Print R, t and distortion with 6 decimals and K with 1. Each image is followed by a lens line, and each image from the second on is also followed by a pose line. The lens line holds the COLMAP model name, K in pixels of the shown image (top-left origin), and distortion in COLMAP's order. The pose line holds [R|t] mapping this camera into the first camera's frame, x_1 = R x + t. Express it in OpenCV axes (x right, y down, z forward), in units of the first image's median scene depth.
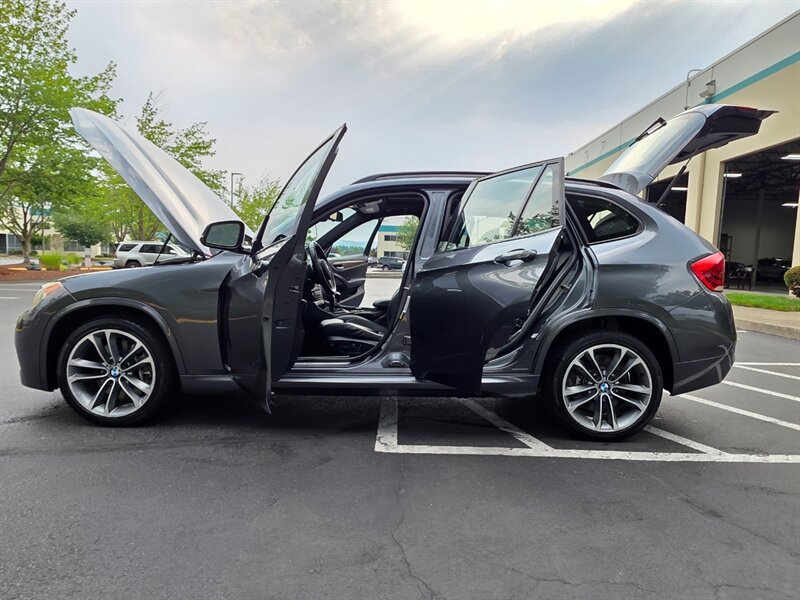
lens RADIAL K [[598.7, 0, 417.8], [0, 598.7, 297.3], [0, 0, 1]] dist [-0.005605, 0.001524]
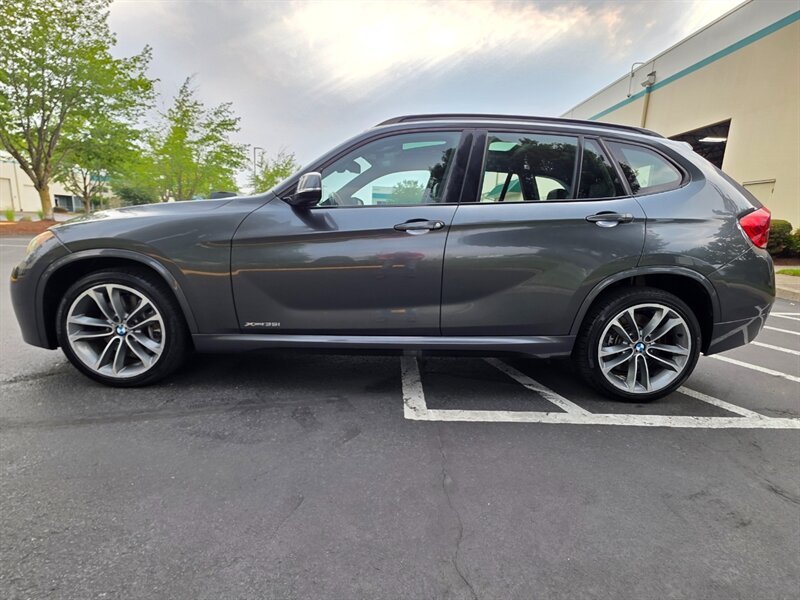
lens RADIAL K [[459.6, 0, 410.7], [0, 459.6, 299.2], [0, 0, 1]] dist [-0.001199, -0.001092]
pose [[0.999788, 0.007371, 0.019214, -0.070955], [-0.009360, 0.994367, 0.105579, -0.001379], [-0.018327, -0.105737, 0.994225, 0.283319]]
